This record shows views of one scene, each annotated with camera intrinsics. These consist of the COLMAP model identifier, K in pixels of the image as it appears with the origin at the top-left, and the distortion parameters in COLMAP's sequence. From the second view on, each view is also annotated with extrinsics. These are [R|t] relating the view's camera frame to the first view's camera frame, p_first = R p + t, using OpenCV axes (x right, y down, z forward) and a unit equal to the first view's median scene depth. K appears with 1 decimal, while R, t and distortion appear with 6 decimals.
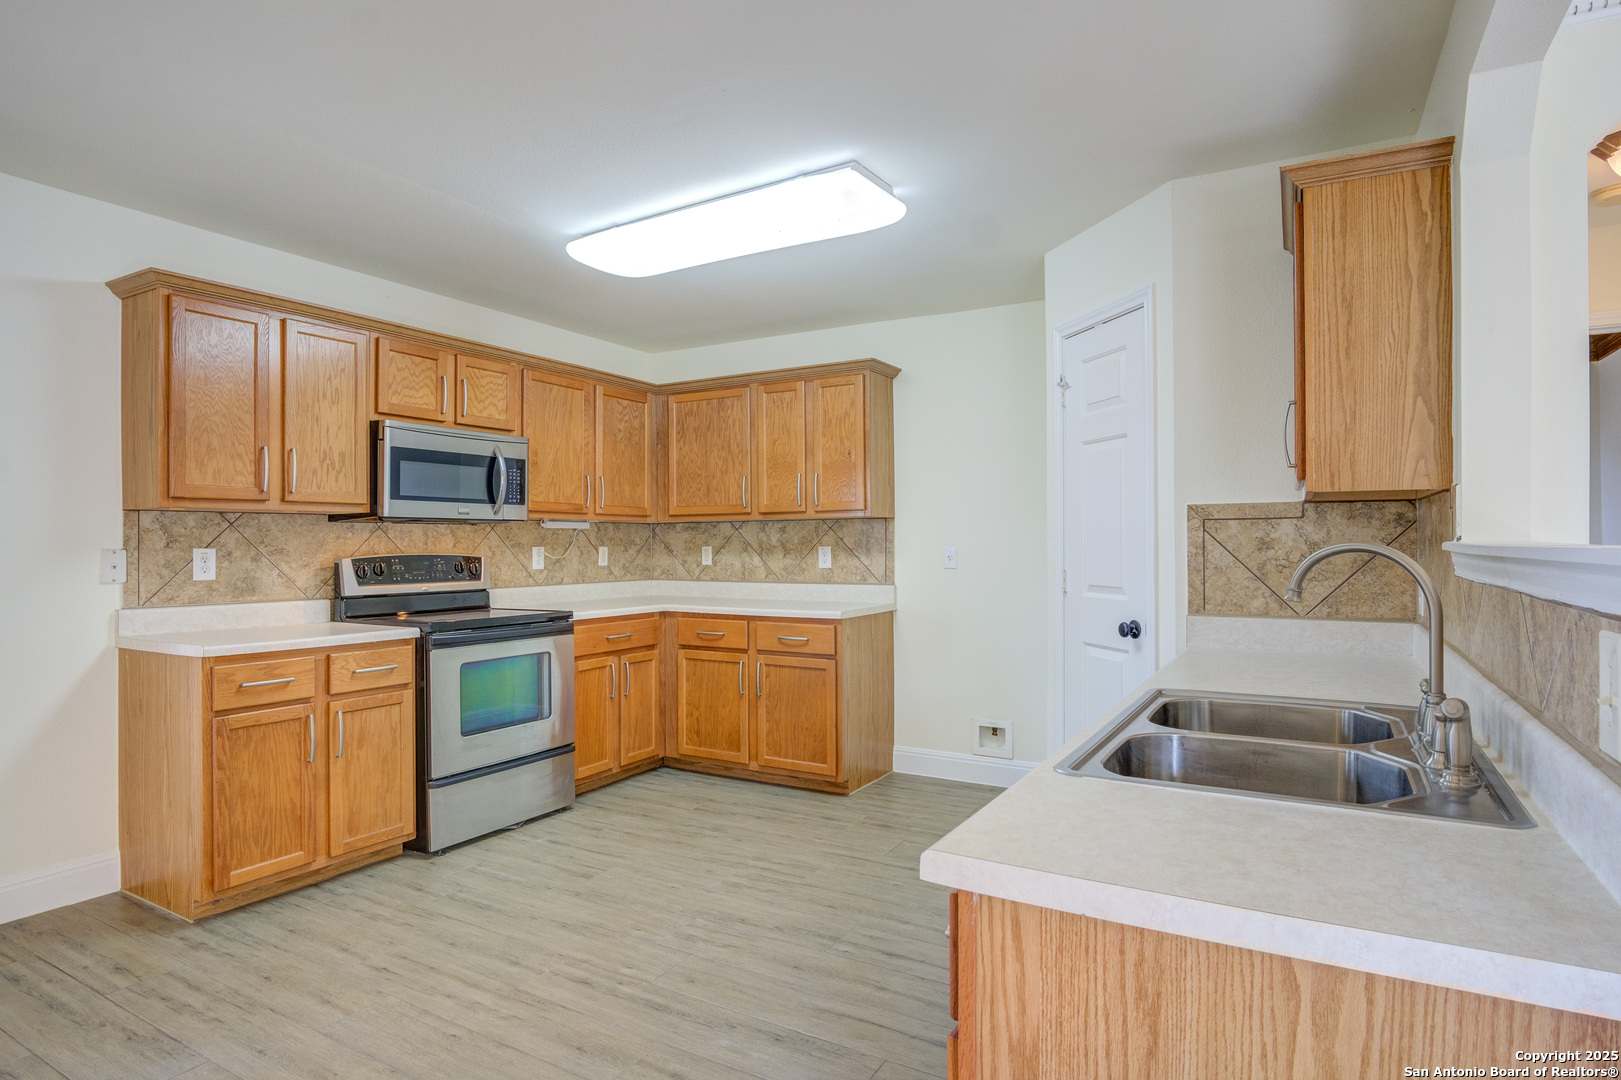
lens RADIAL K [[884.6, 0, 808.6], [0, 884.6, 534.6], [0, 0, 1]] dist [-0.033217, 0.009828]
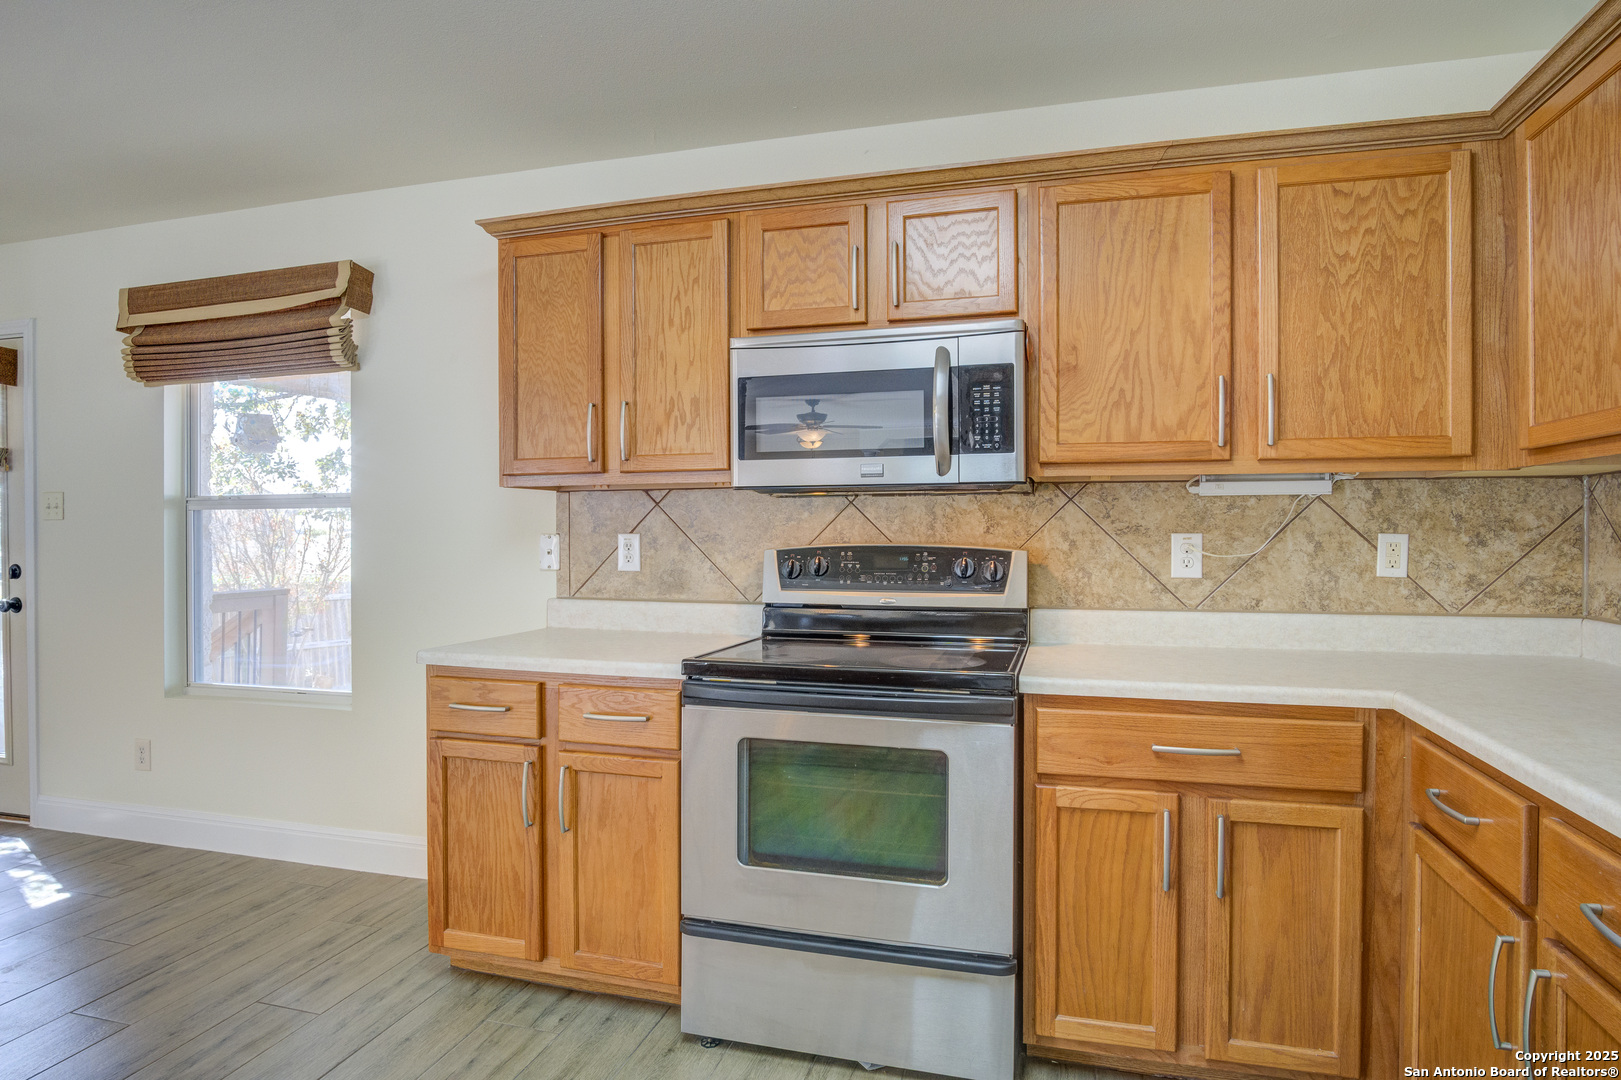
lens RADIAL K [[884.6, 0, 761.3], [0, 884.6, 539.4], [0, 0, 1]] dist [-0.033217, 0.009828]
pose [[0.252308, 0.013514, -0.967553, 0.154694], [0.011573, 0.999789, 0.016982, 0.007461], [0.967578, -0.015482, 0.252098, 0.814025]]
